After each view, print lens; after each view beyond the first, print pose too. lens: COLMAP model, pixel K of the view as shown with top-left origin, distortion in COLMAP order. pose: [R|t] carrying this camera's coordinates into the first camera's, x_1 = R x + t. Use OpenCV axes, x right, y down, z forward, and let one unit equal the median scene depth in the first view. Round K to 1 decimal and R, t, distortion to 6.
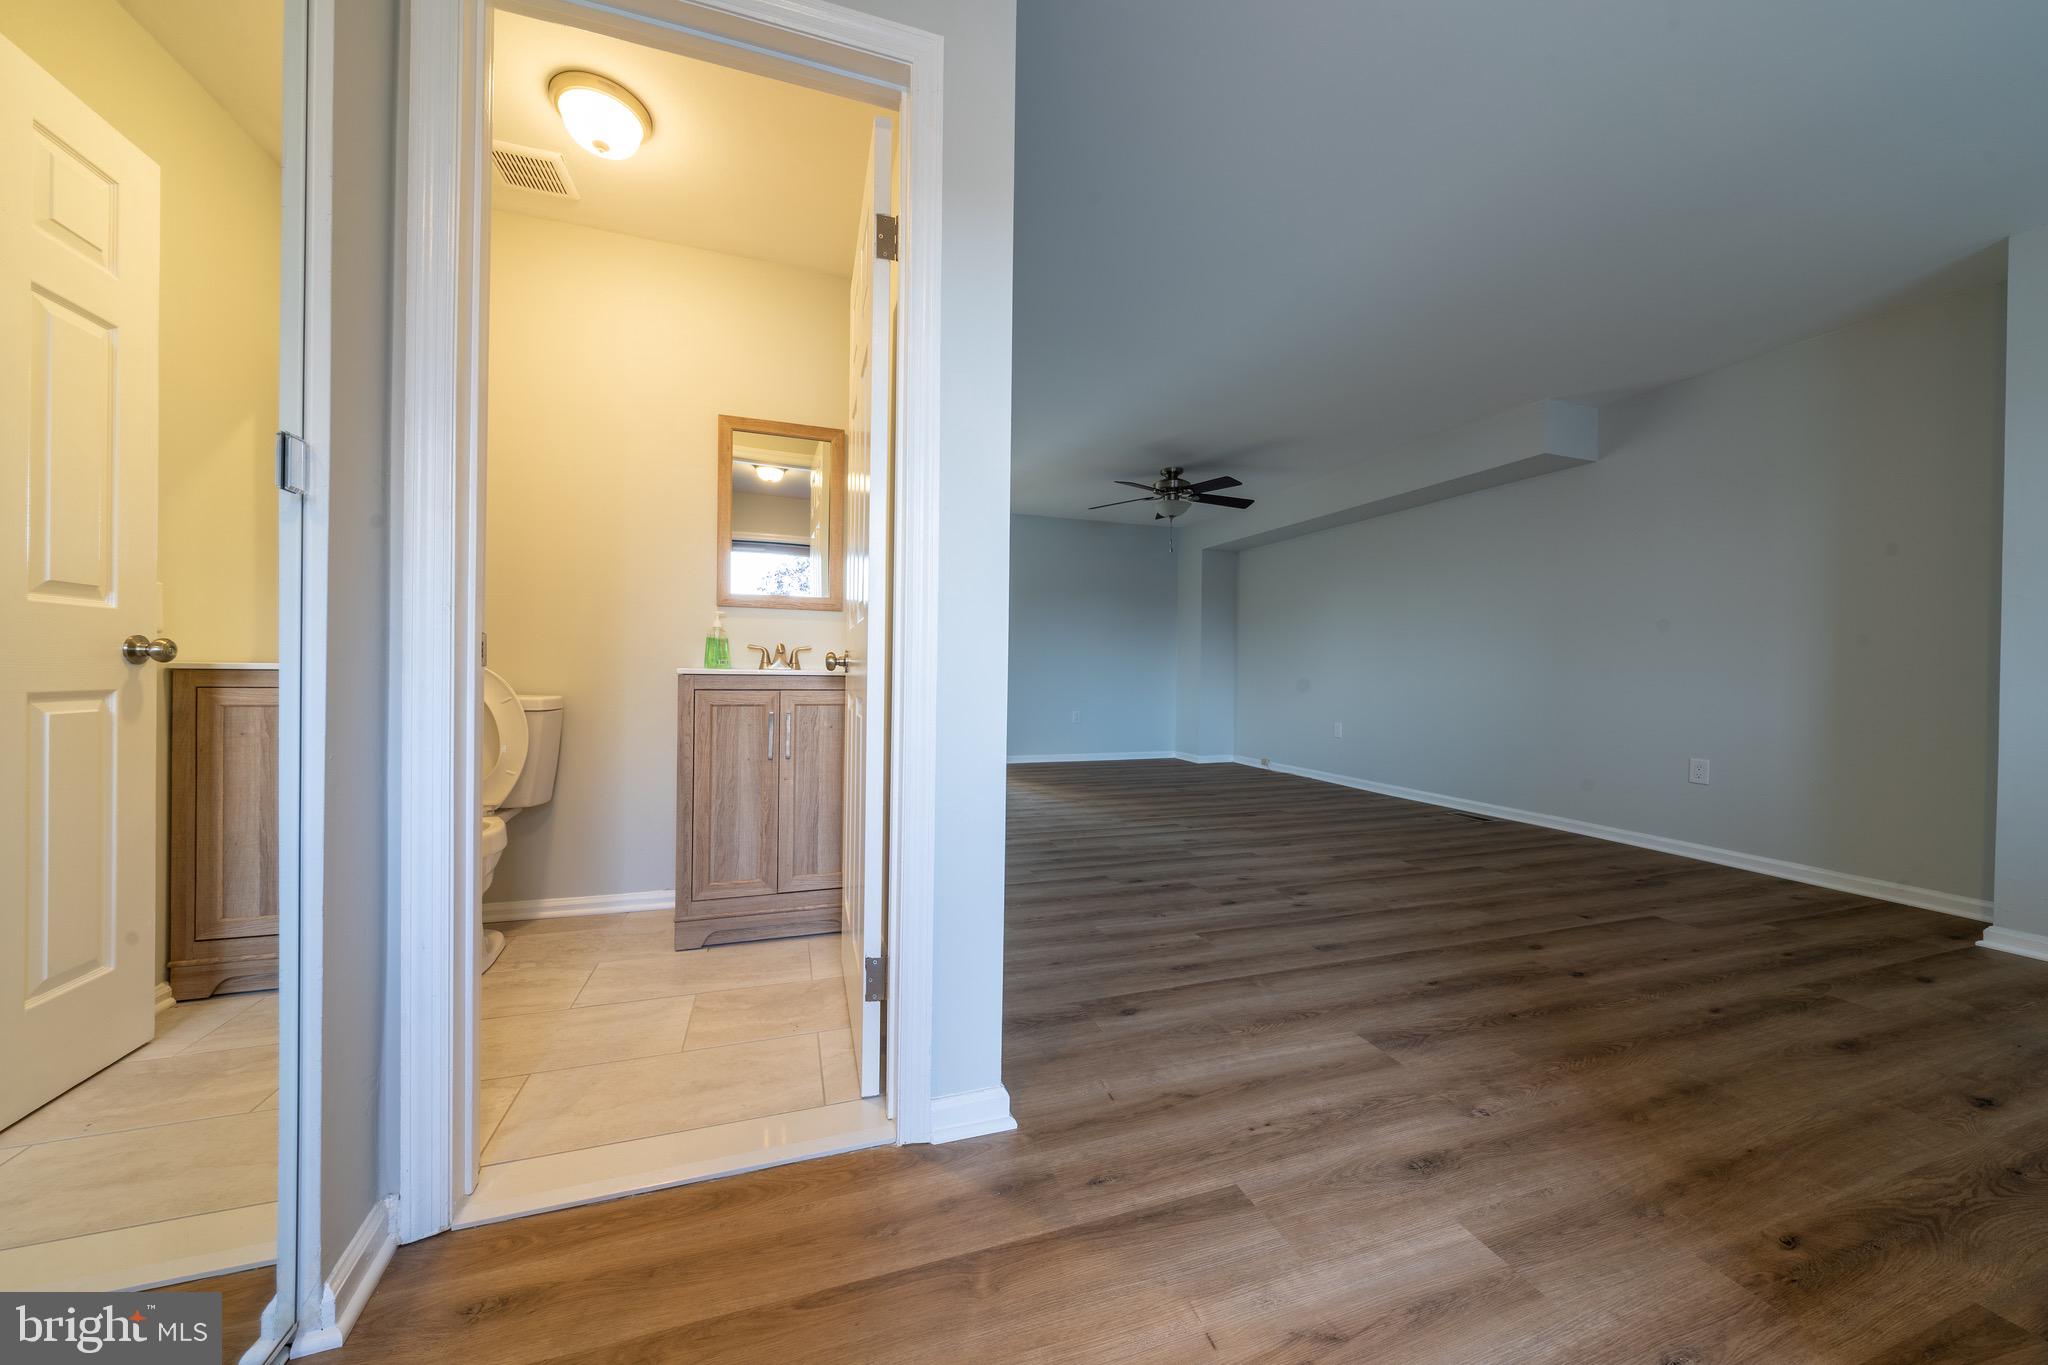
lens RADIAL K [[701.3, 0, 1020.4], [0, 701.3, 694.6], [0, 0, 1]] dist [-0.002055, 0.000211]
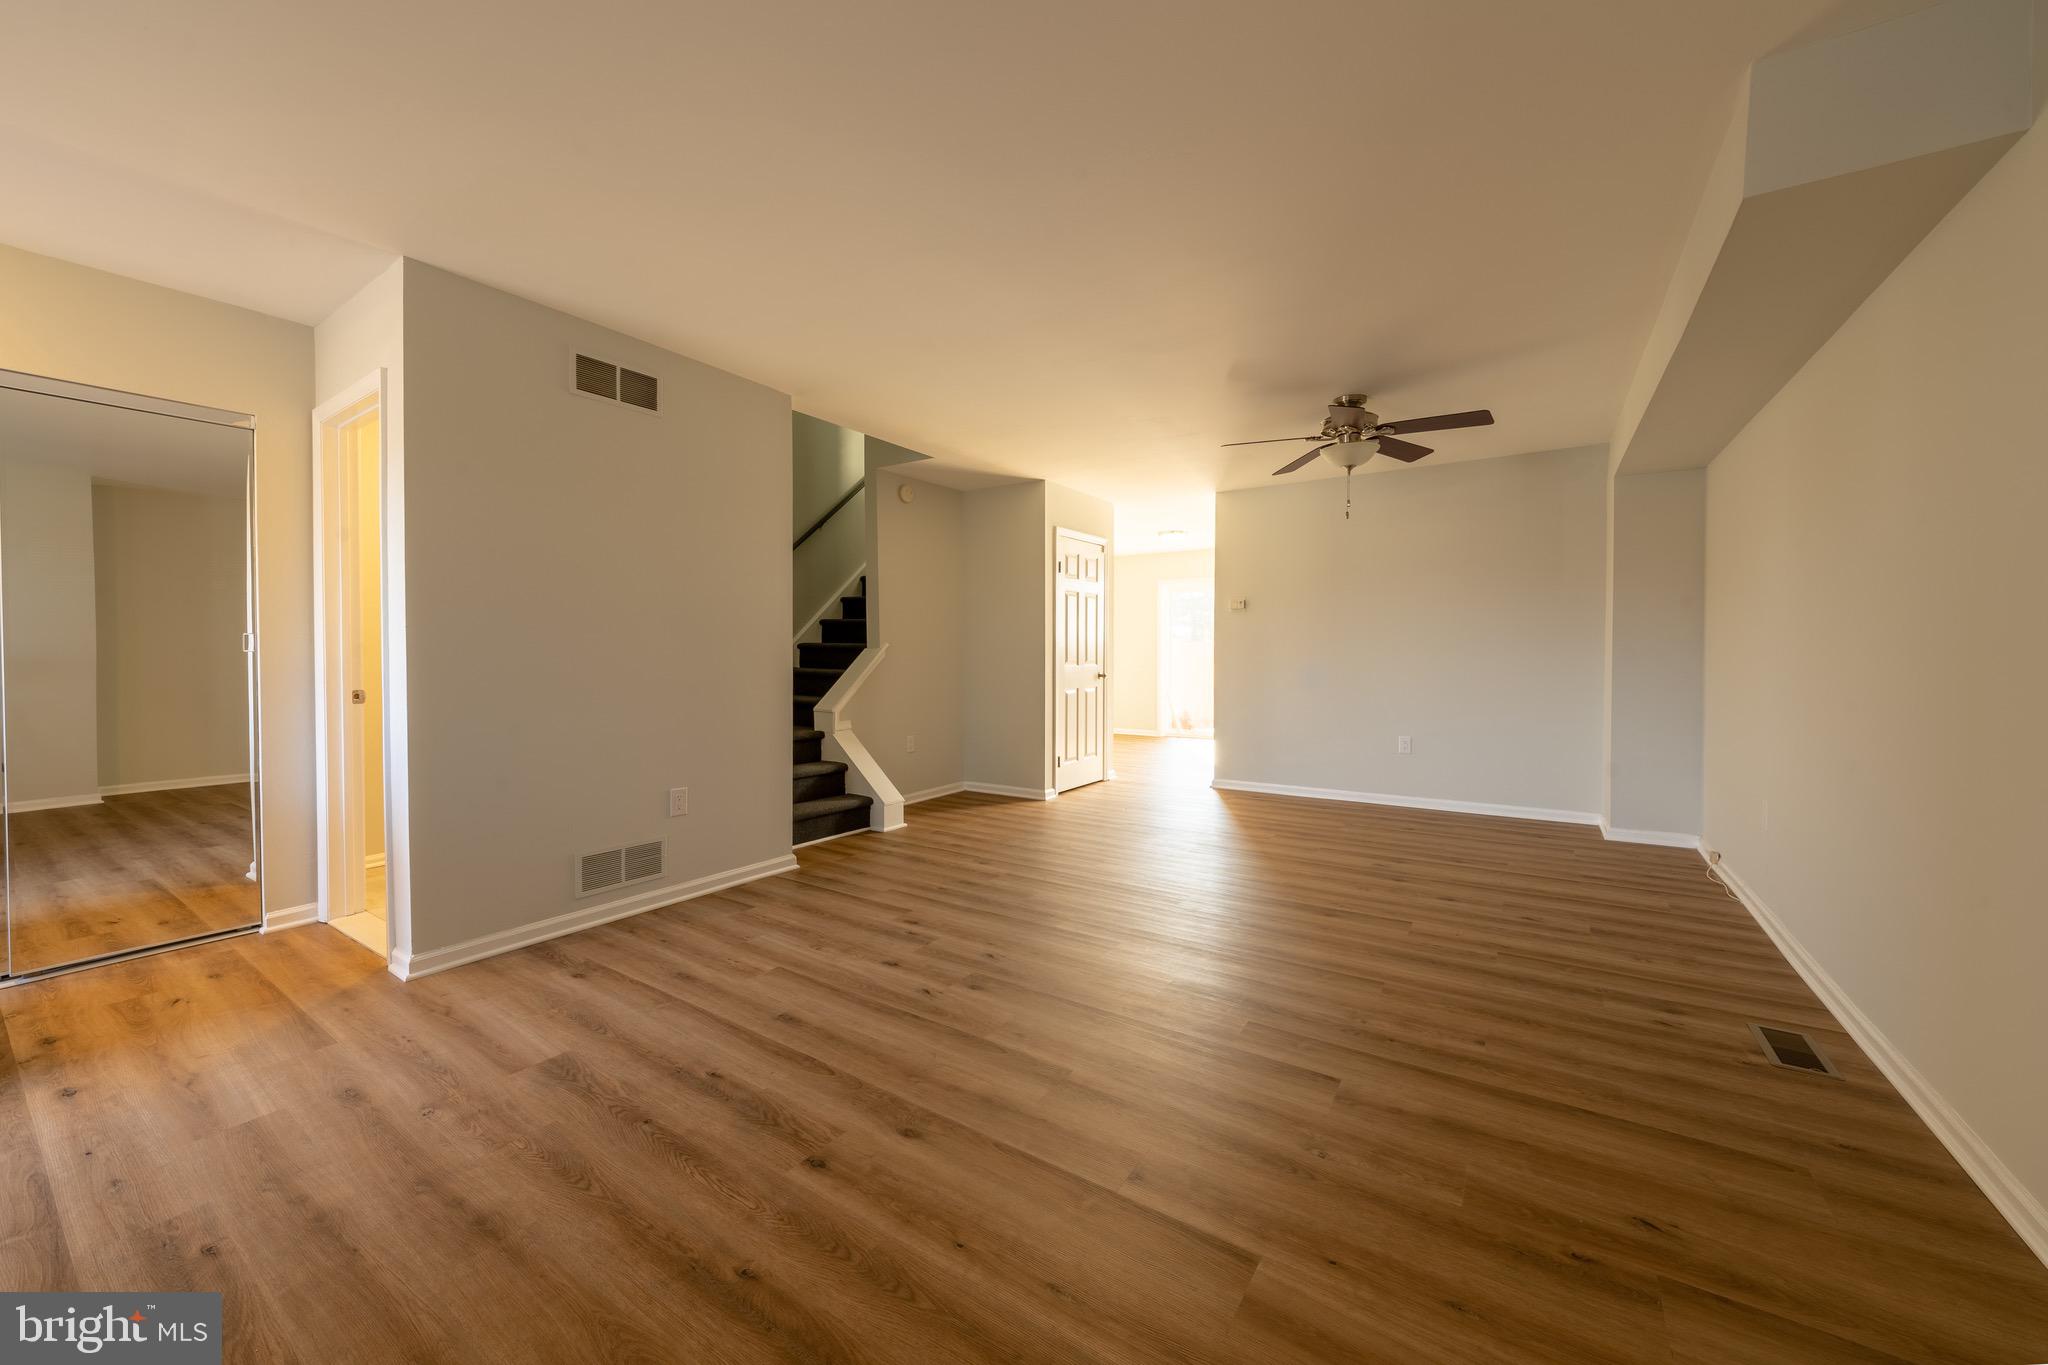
lens RADIAL K [[779.2, 0, 1035.5], [0, 779.2, 684.5], [0, 0, 1]] dist [-0.007791, 0.000137]
pose [[0.599905, 0.016818, -0.799894, 1.545303], [-0.018963, 0.999797, 0.006799, -0.091193], [0.799846, 0.011090, 0.600102, 0.701997]]
